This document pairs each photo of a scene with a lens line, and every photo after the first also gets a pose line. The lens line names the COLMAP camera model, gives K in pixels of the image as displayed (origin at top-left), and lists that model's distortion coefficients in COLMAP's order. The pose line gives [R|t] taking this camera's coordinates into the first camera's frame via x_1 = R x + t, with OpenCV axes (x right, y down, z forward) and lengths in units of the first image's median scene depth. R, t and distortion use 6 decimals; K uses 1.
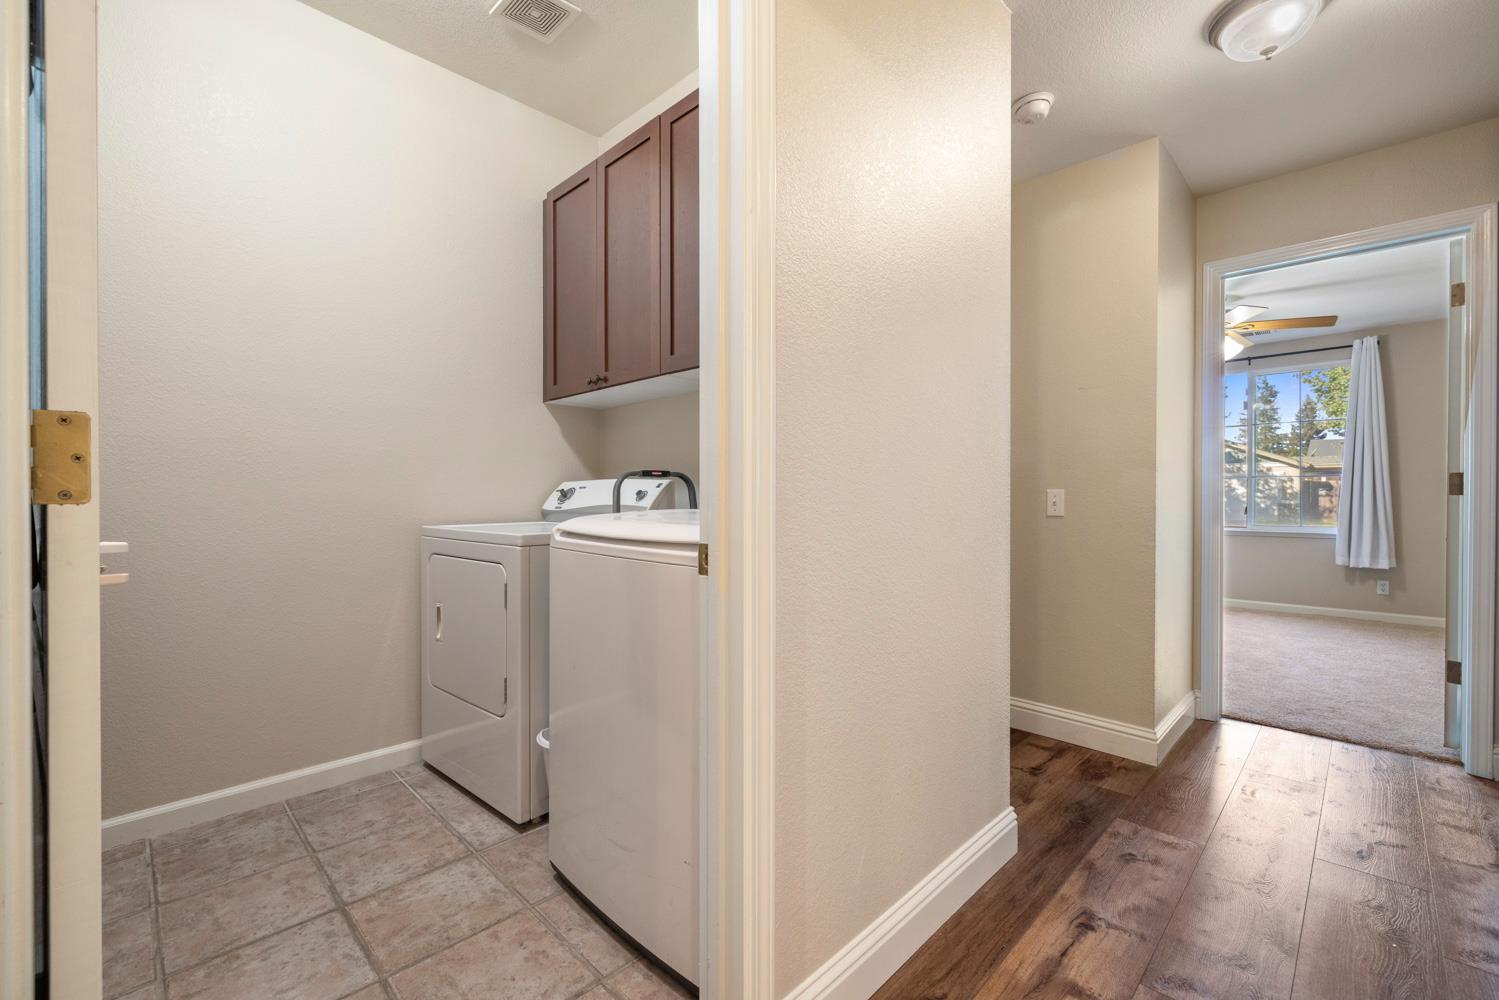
lens RADIAL K [[658.9, 0, 765.3], [0, 658.9, 501.5], [0, 0, 1]] dist [0.034170, 0.000618]
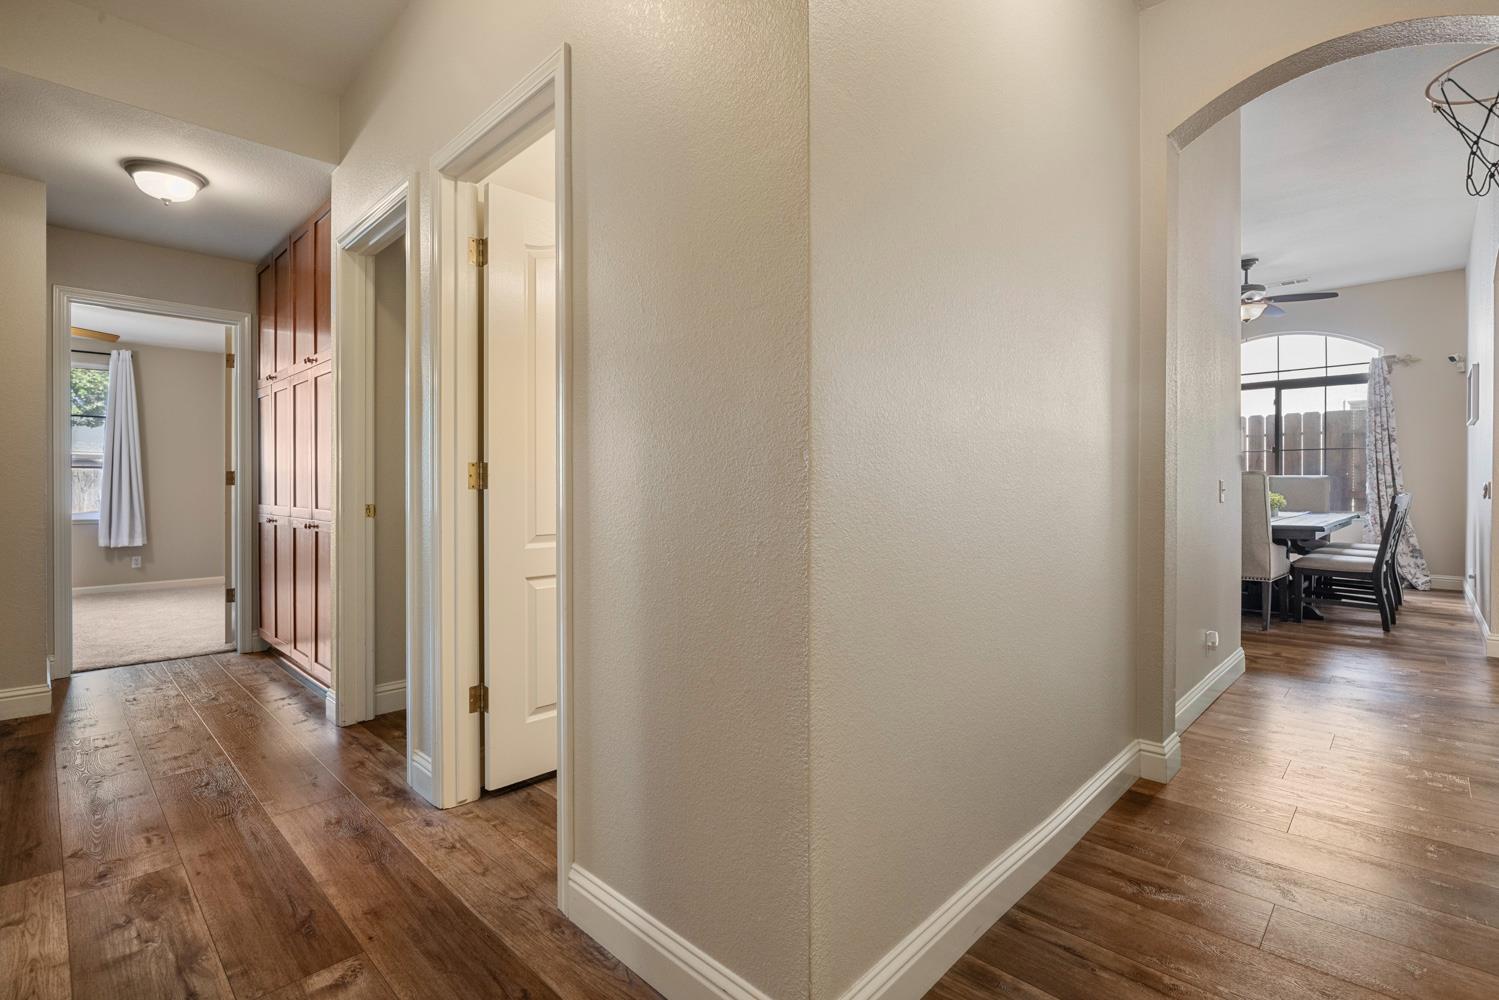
lens RADIAL K [[699.1, 0, 761.1], [0, 699.1, 489.6], [0, 0, 1]] dist [-0.020524, 0.000321]
pose [[0.030151, -0.003499, 0.999539, -0.269566], [0.002725, 0.999990, 0.003418, -0.002048], [-0.999542, 0.002621, 0.030160, -0.139591]]
